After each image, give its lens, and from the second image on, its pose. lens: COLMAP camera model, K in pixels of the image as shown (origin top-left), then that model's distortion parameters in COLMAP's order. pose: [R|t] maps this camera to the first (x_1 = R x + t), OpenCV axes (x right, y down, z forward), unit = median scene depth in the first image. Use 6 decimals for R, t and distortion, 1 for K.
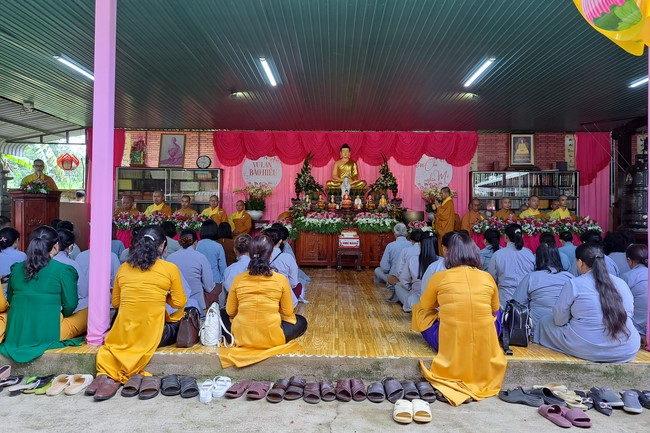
lens RADIAL K [[466.9, 0, 325.0], [0, 466.9, 216.5], [0, 0, 1]] dist [-0.000497, -0.000638]
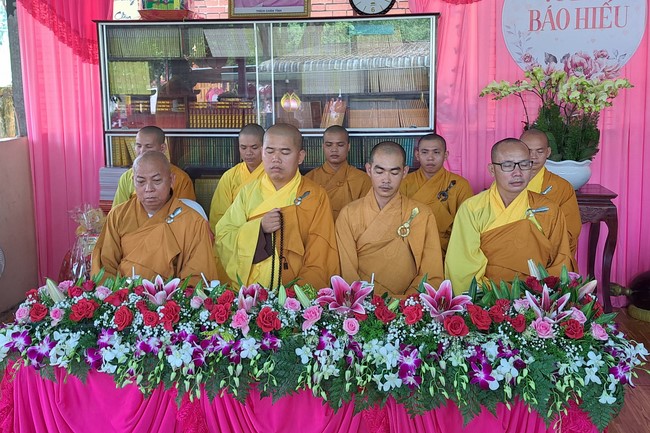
lens RADIAL K [[905.0, 0, 325.0], [0, 905.0, 216.5], [0, 0, 1]] dist [0.004914, 0.010384]
pose [[0.983865, -0.003697, -0.178876, -0.227496], [0.027685, 0.990890, 0.131794, -0.063401], [0.176759, -0.134620, 0.975004, 0.499752]]
